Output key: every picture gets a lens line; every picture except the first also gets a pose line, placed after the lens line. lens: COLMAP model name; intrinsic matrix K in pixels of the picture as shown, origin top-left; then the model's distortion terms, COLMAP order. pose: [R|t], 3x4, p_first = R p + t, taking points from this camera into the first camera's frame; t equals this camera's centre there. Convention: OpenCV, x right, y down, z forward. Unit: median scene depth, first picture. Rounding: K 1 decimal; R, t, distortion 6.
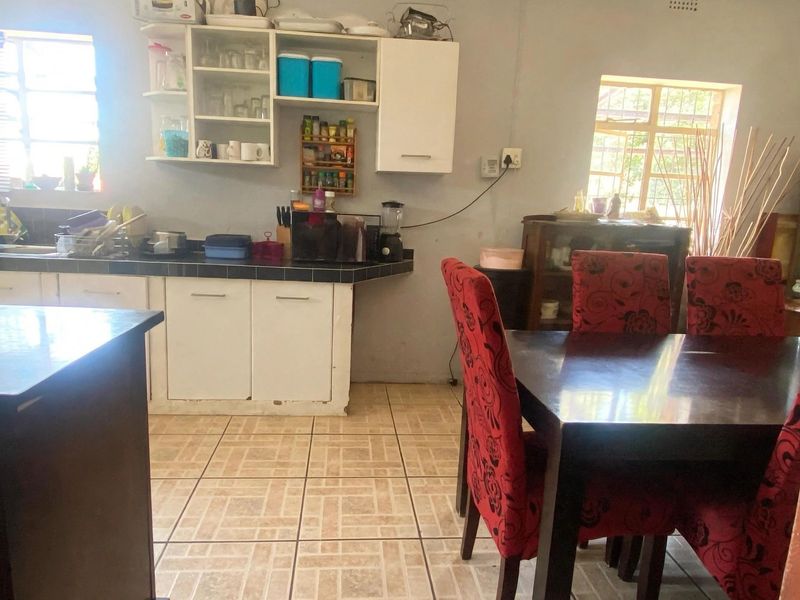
lens RADIAL K [[538.8, 0, 404.9], [0, 538.8, 304.3], [0, 0, 1]] dist [0.034793, 0.000292]
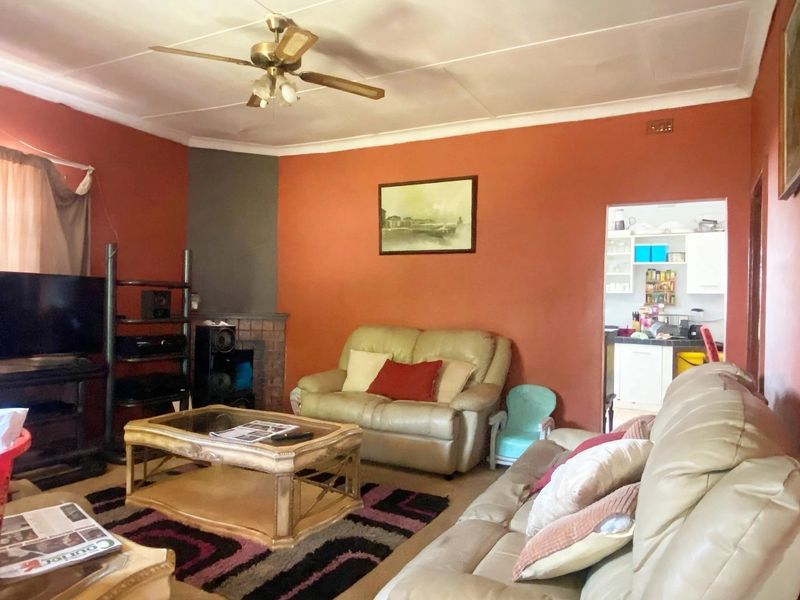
lens RADIAL K [[538.8, 0, 398.6], [0, 538.8, 295.1], [0, 0, 1]] dist [0.034793, 0.000292]
pose [[0.823152, -0.031224, -0.566962, 0.210934], [-0.082663, 0.981260, -0.174056, 0.198363], [0.561772, 0.190141, 0.805145, -1.226035]]
